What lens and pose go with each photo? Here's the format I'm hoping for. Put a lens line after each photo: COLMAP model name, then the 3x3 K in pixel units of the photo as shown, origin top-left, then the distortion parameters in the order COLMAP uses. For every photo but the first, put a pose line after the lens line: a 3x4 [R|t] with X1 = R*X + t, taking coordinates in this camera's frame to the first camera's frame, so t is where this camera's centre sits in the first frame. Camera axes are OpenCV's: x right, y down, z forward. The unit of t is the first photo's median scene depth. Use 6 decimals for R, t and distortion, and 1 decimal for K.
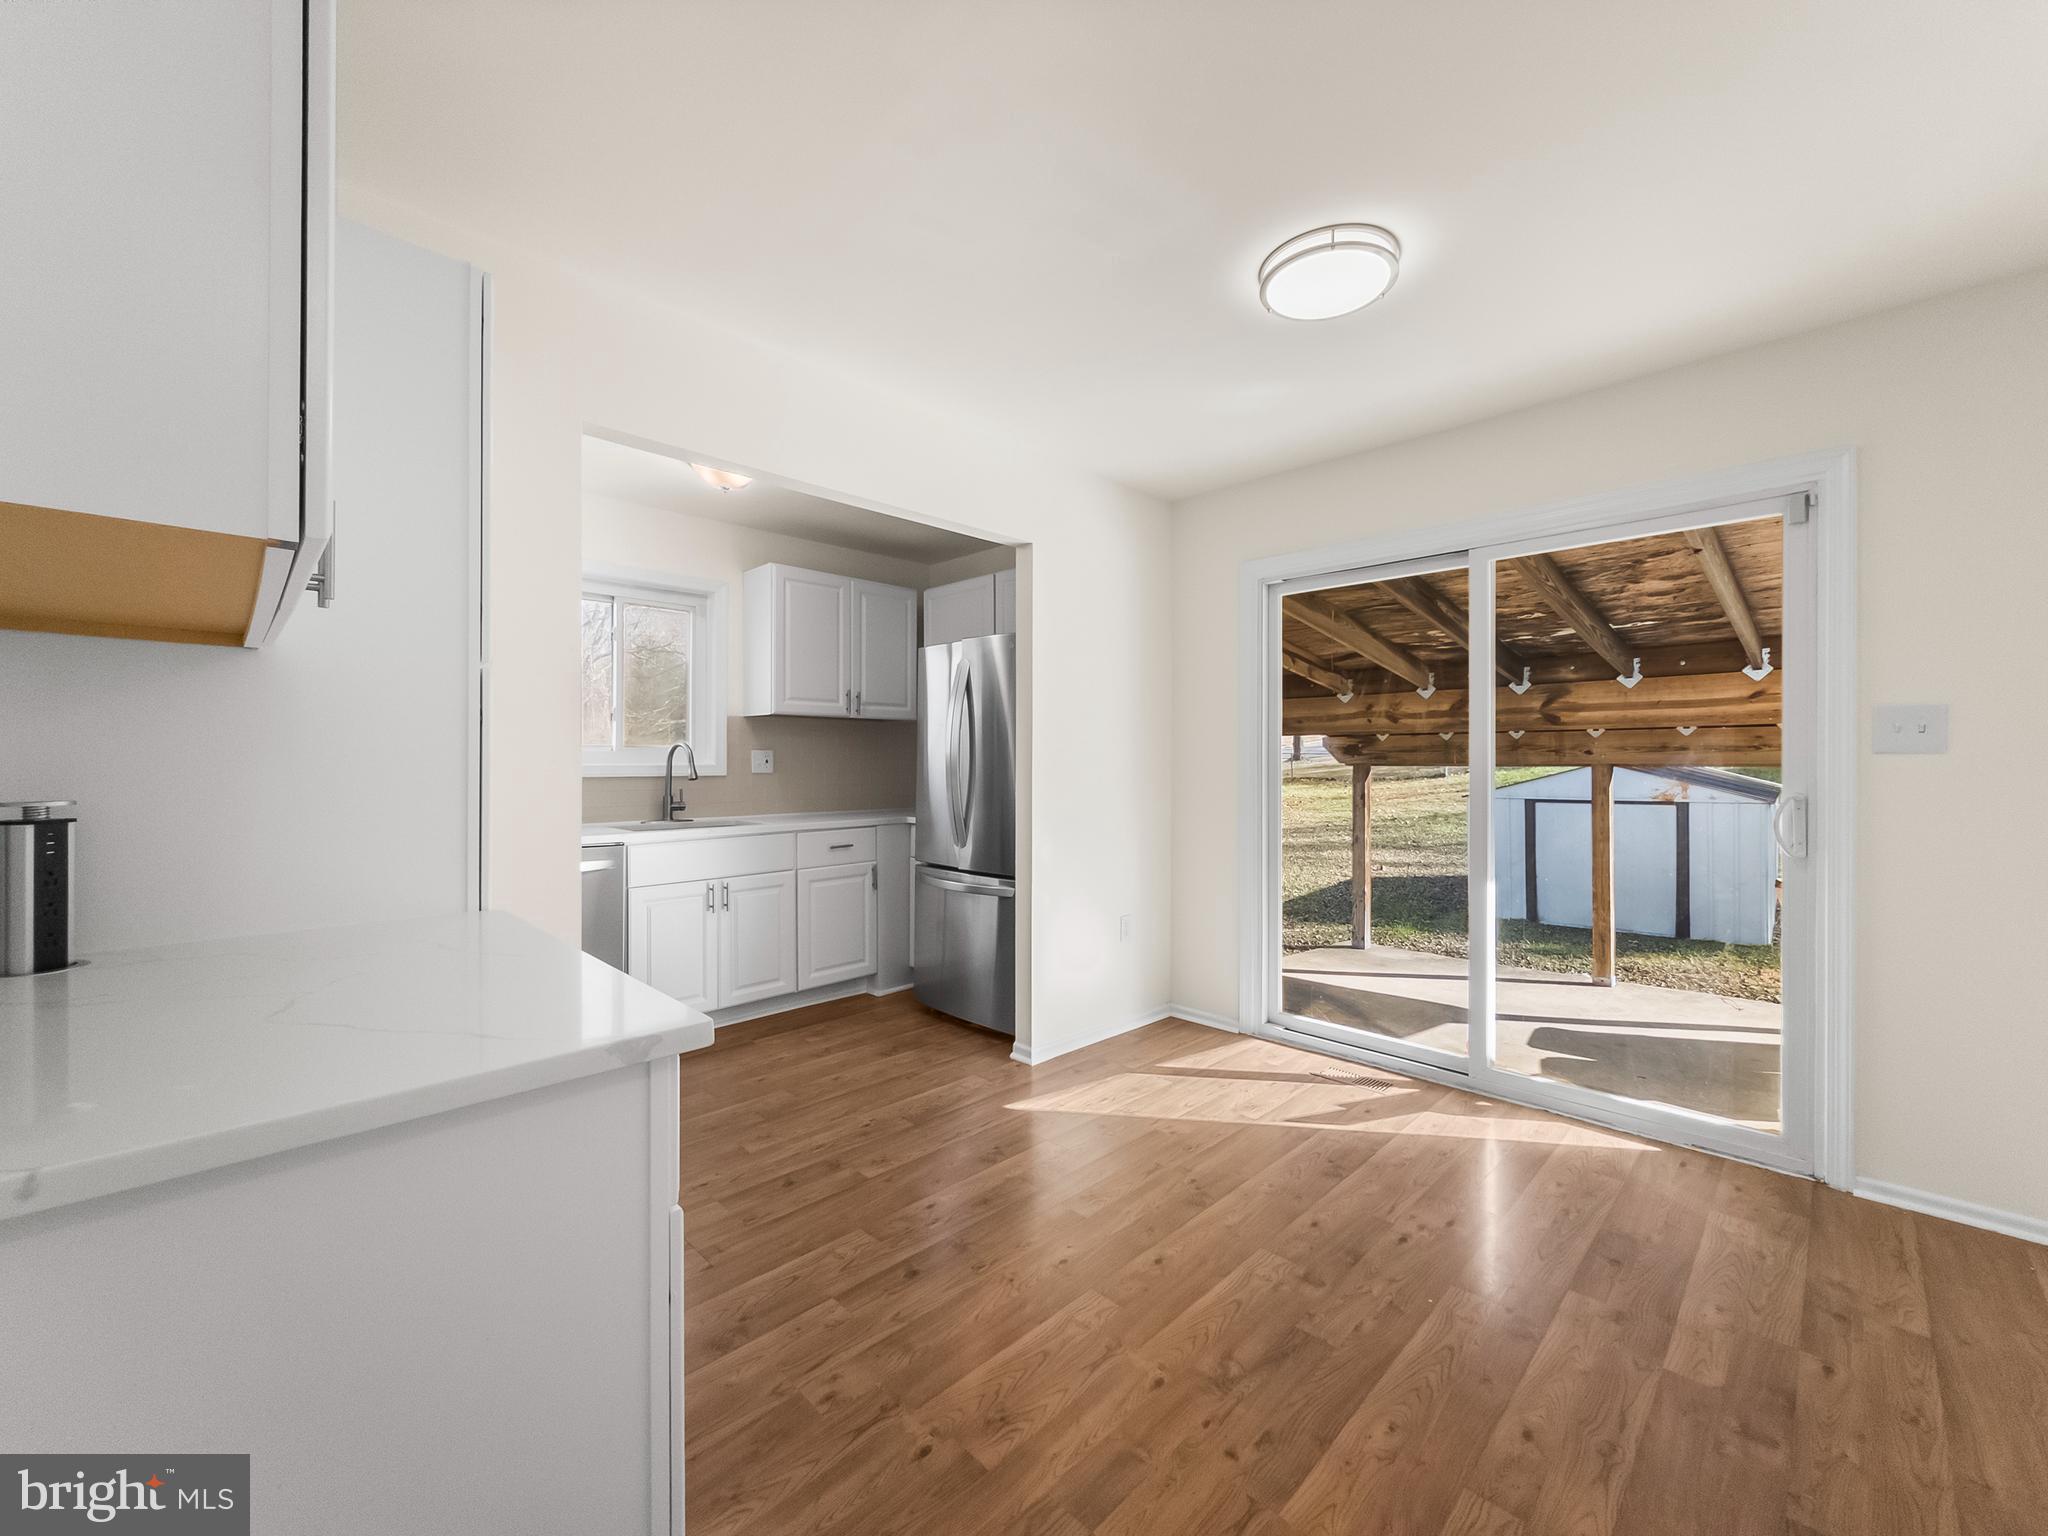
lens RADIAL K [[830.3, 0, 1022.6], [0, 830.3, 756.9], [0, 0, 1]] dist [-0.000679, -0.000627]
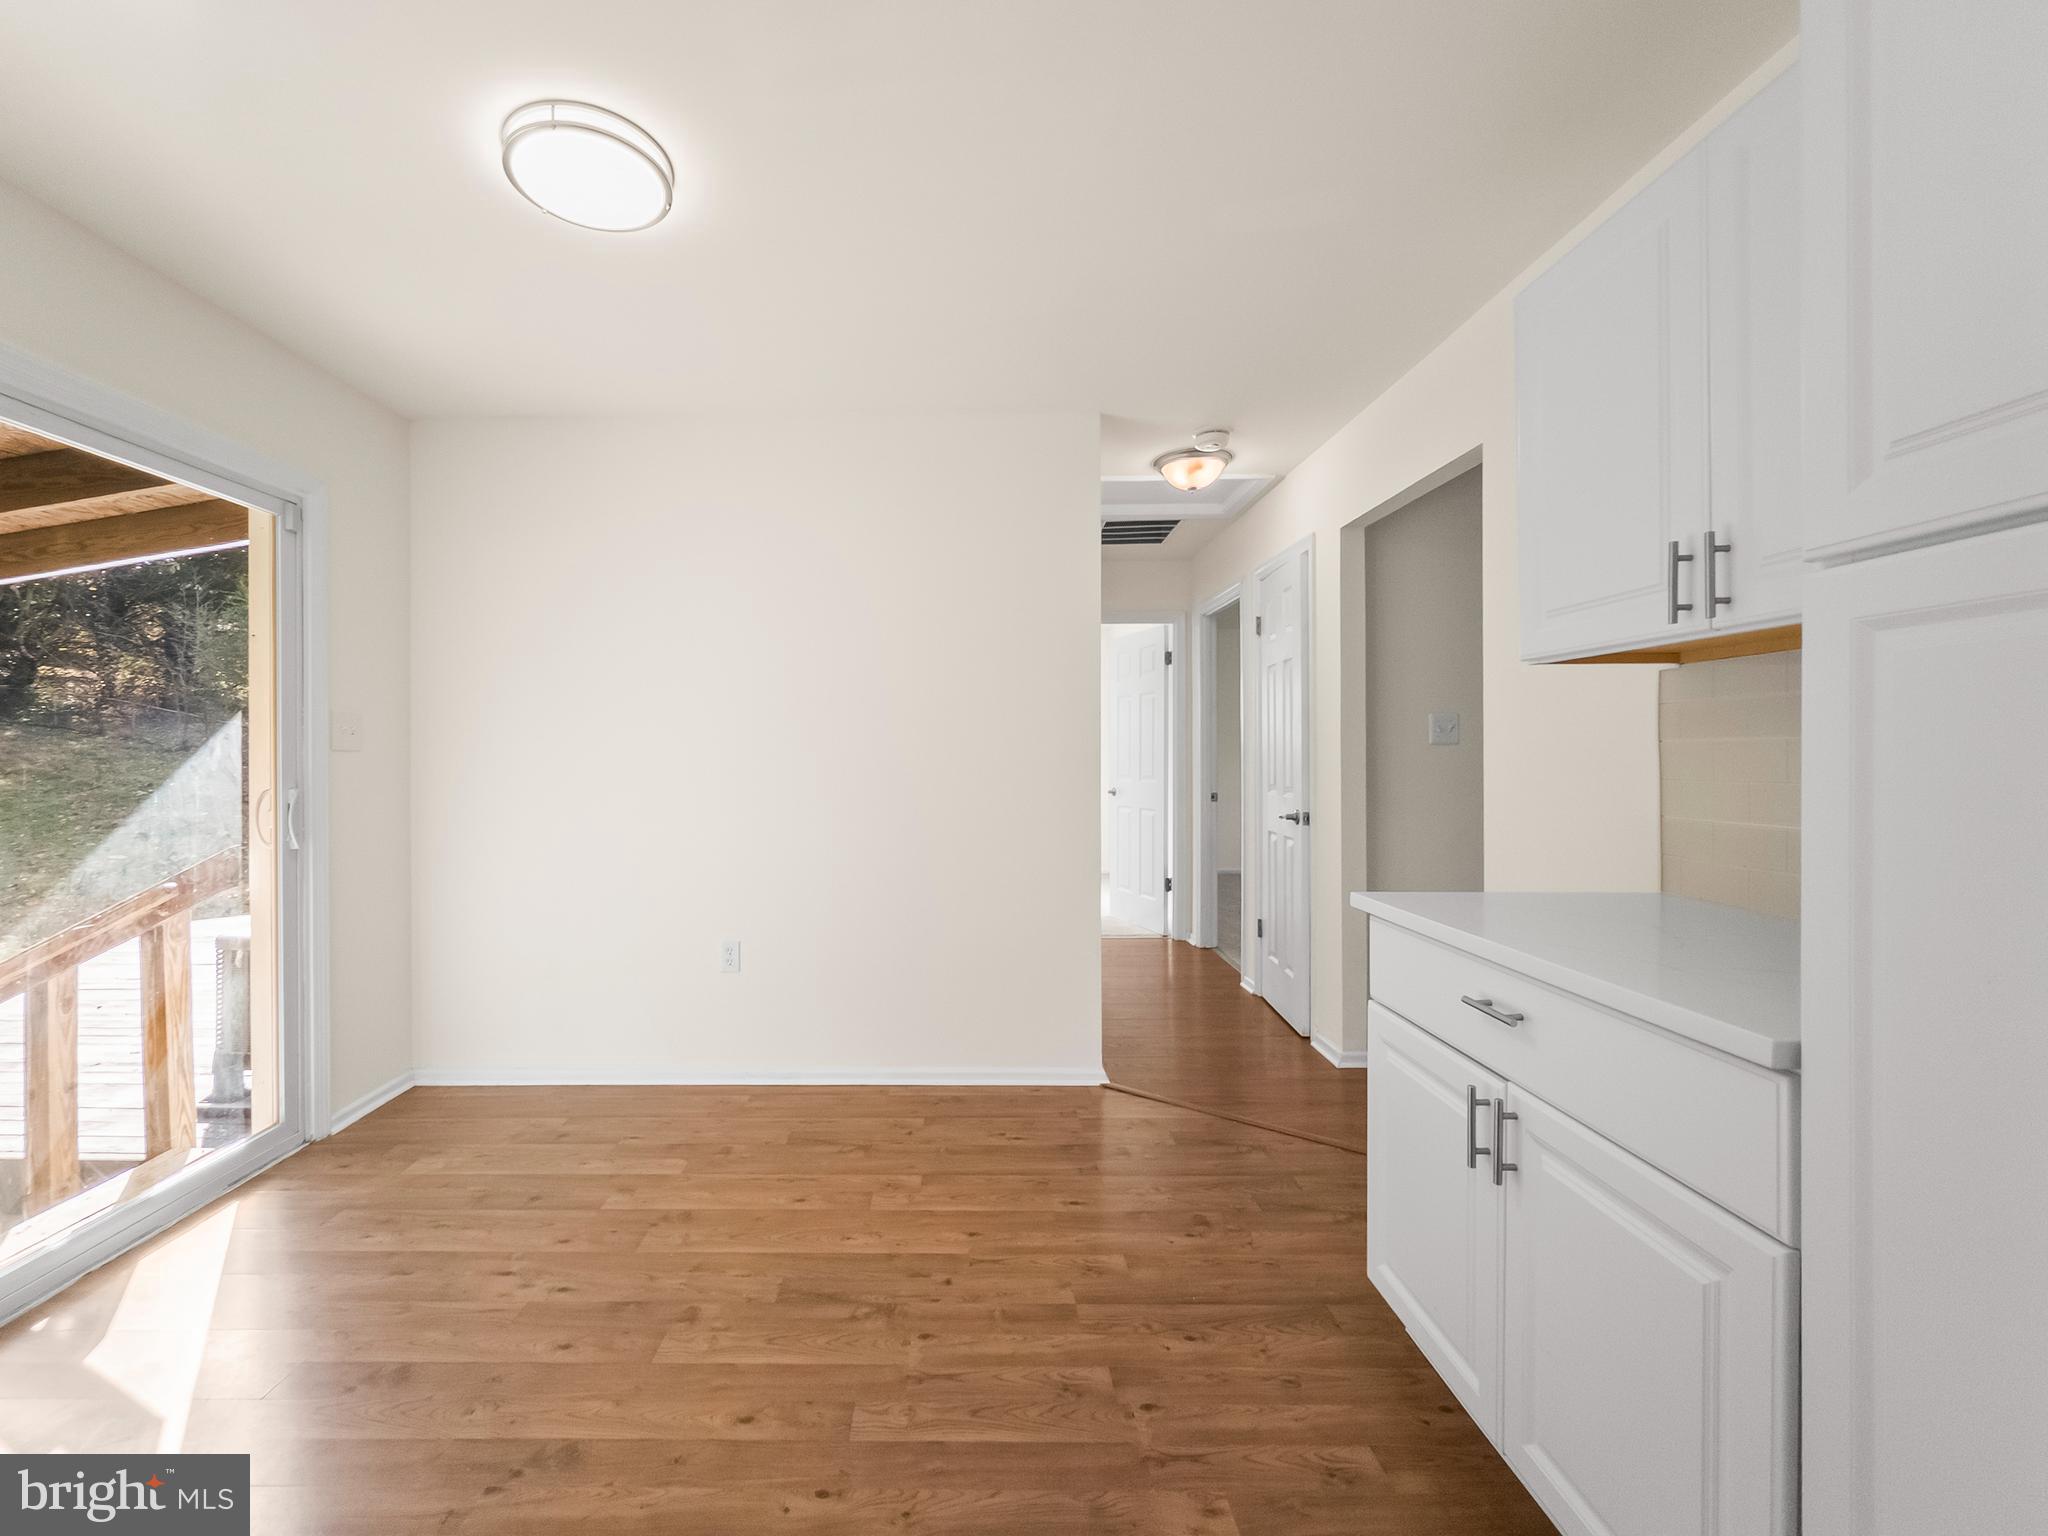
lens RADIAL K [[830.3, 0, 953.4], [0, 830.3, 754.3], [0, 0, 1]] dist [-0.000679, -0.000627]
pose [[-0.698188, 0.003179, 0.715907, -0.376959], [-0.001614, 0.999981, -0.006014, 0.000970], [-0.715913, -0.005355, -0.698169, 1.022397]]
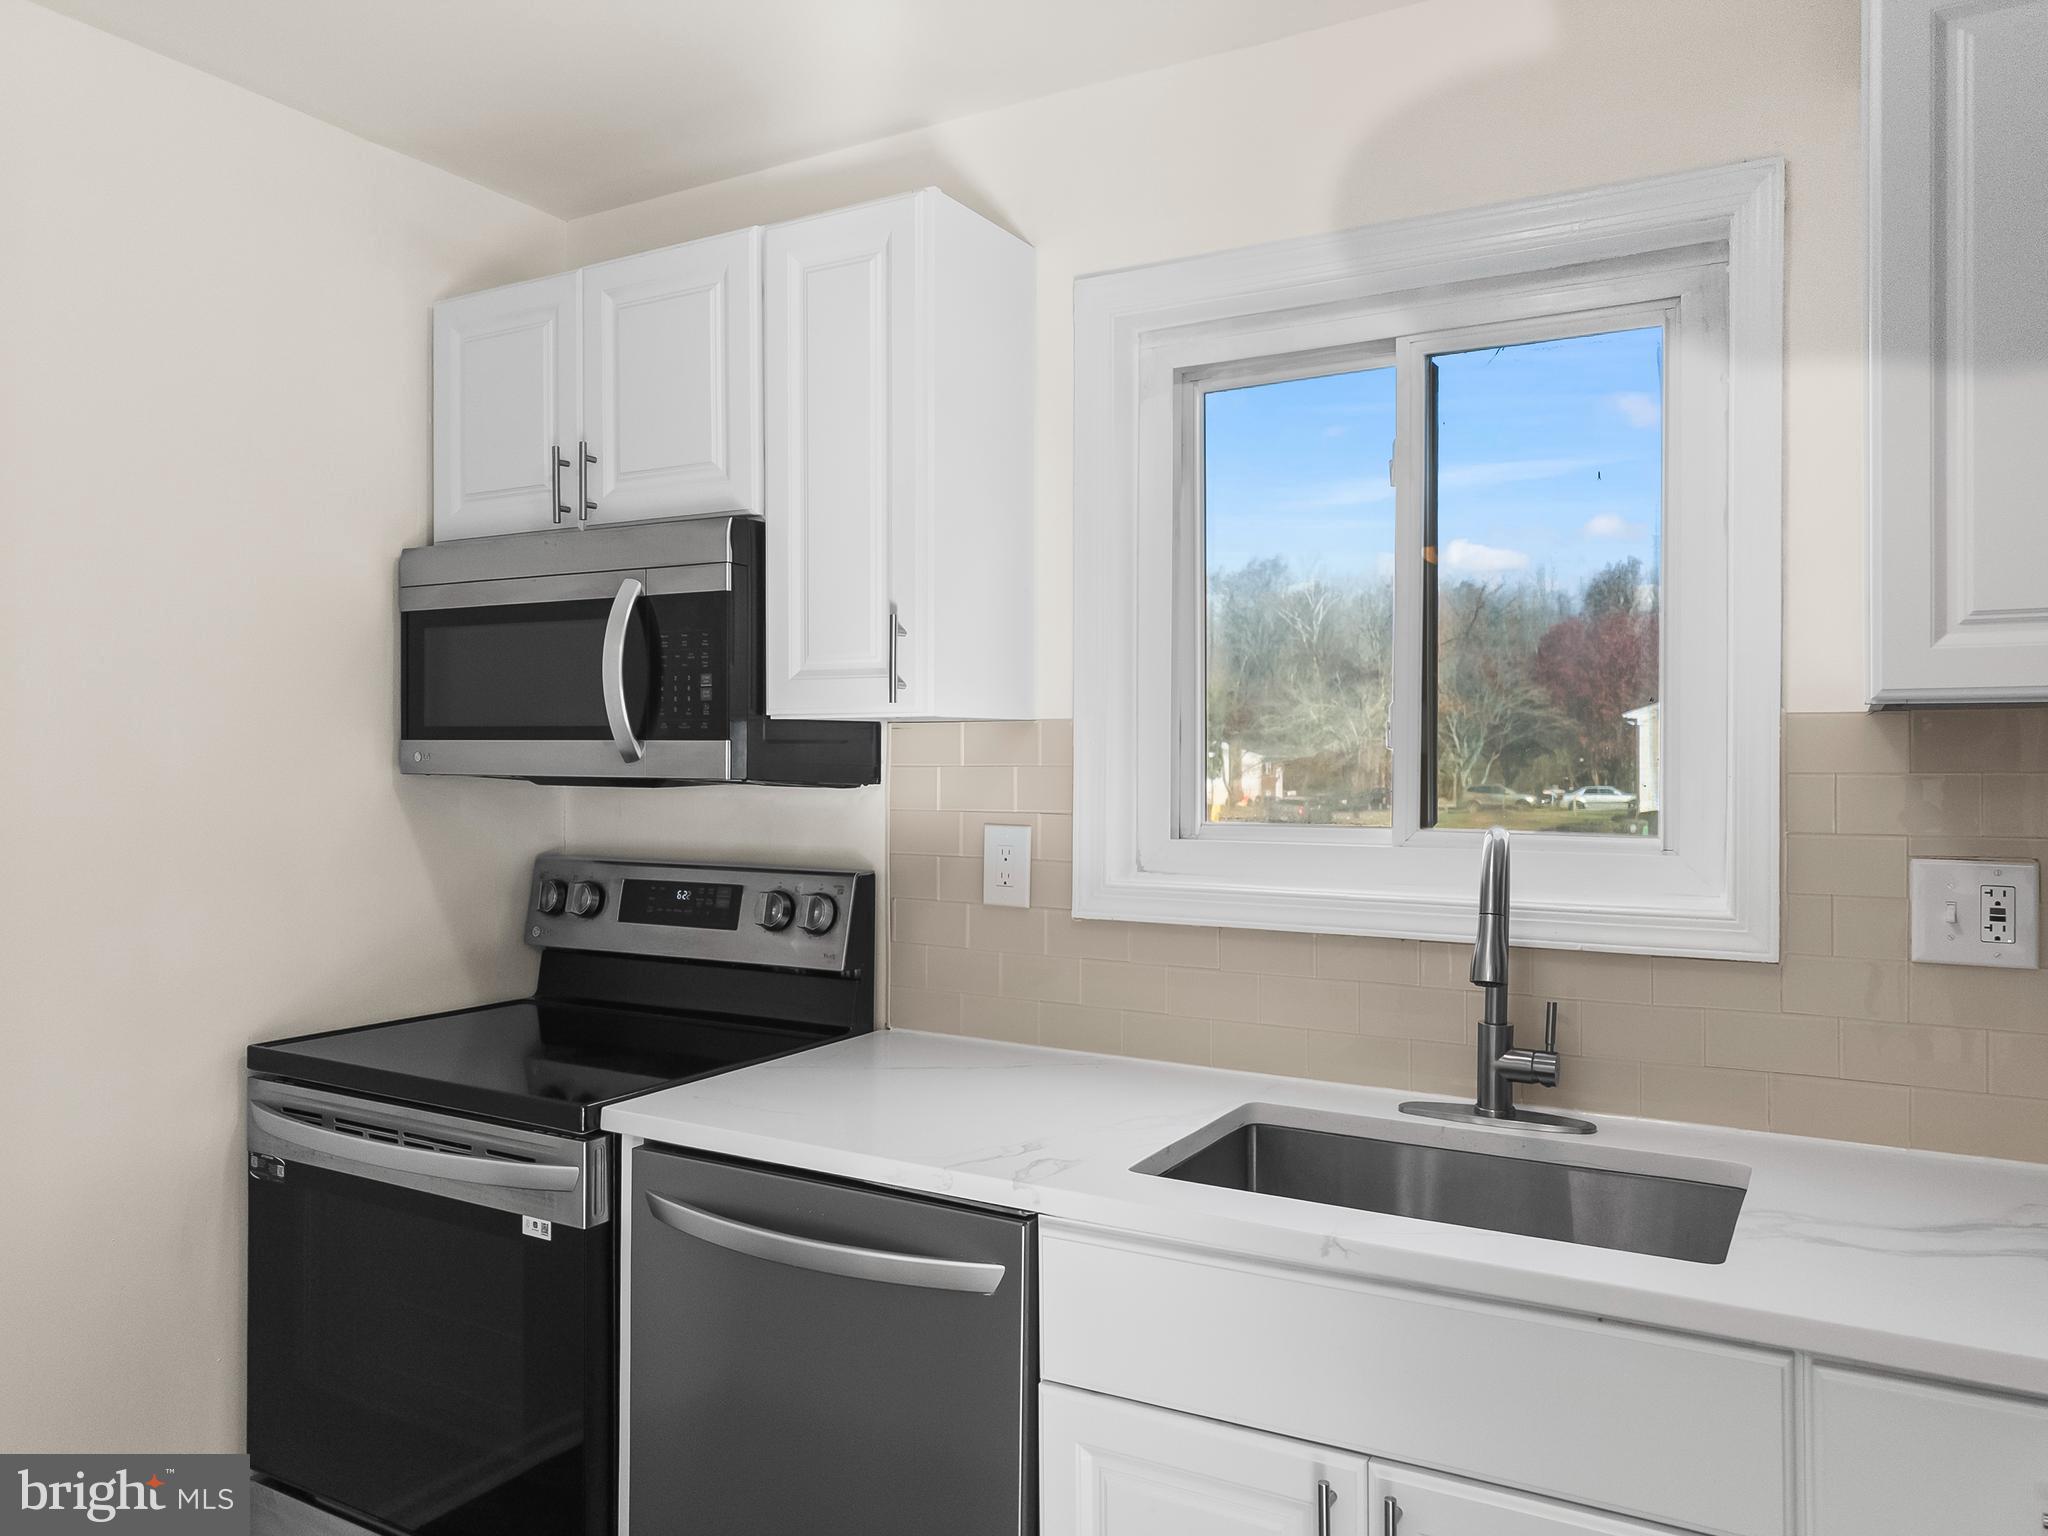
lens RADIAL K [[1418.2, 0, 1038.8], [0, 1418.2, 772.2], [0, 0, 1]] dist [-0.008783, -0.023307]
pose [[0.252917, 0.010491, -0.967431, -0.029239], [0.007233, 0.999893, 0.012734, -0.062475], [0.967461, -0.010218, 0.252814, 1.085075]]
